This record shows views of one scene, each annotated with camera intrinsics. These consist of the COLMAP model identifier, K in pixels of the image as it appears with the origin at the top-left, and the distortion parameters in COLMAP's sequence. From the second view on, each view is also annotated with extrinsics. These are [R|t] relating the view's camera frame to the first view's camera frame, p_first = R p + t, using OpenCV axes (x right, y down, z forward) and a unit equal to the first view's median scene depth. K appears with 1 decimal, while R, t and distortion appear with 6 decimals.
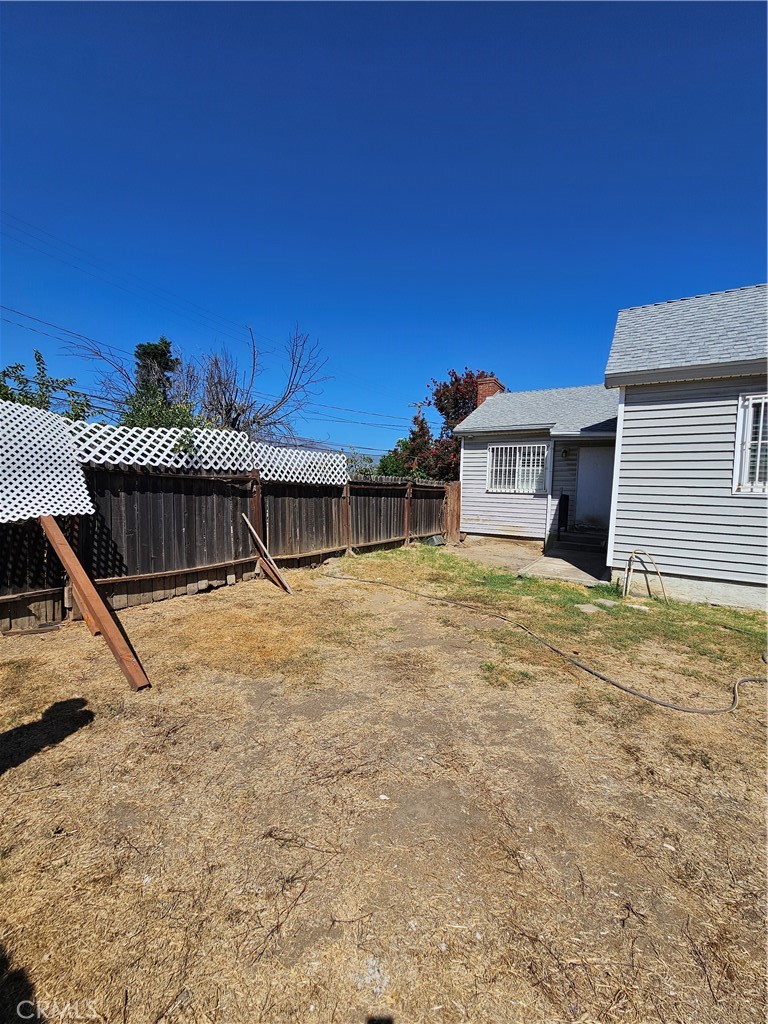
lens RADIAL K [[419.1, 0, 379.8], [0, 419.1, 507.7], [0, 0, 1]] dist [-0.003410, -0.000334]
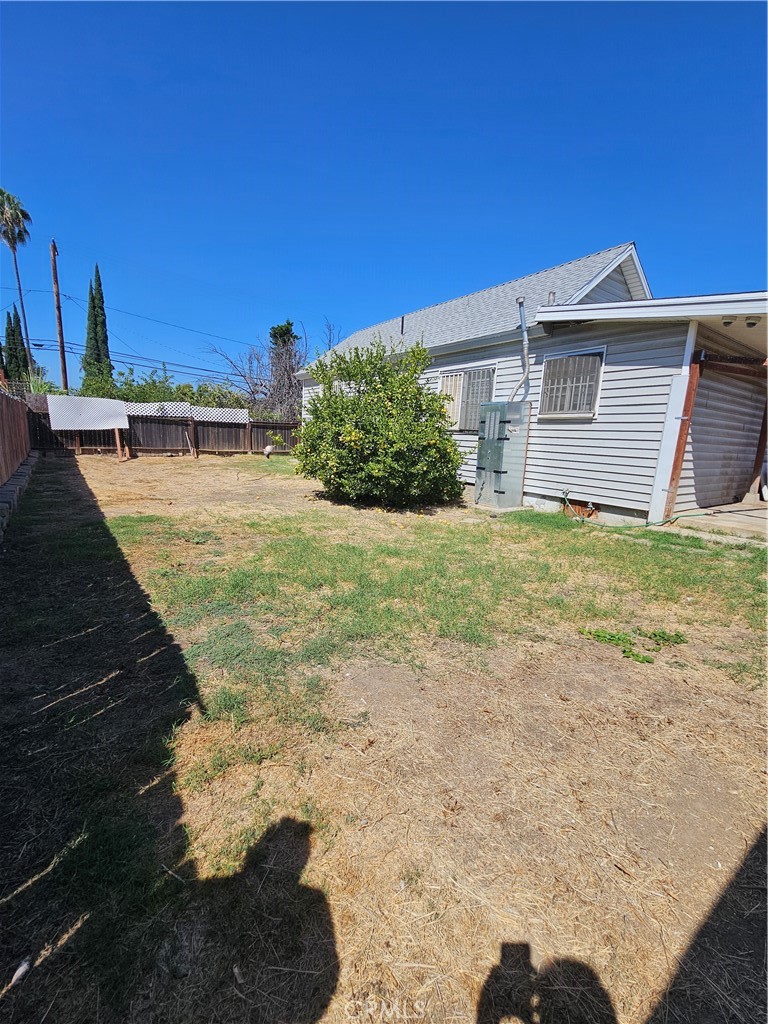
lens RADIAL K [[419.1, 0, 389.4], [0, 419.1, 512.4], [0, 0, 1]] dist [-0.003410, -0.000334]
pose [[0.925517, 0.077874, -0.370612, 2.080422], [-0.030181, 0.990684, 0.132796, 0.137232], [0.377501, -0.111719, 0.919245, -1.174300]]
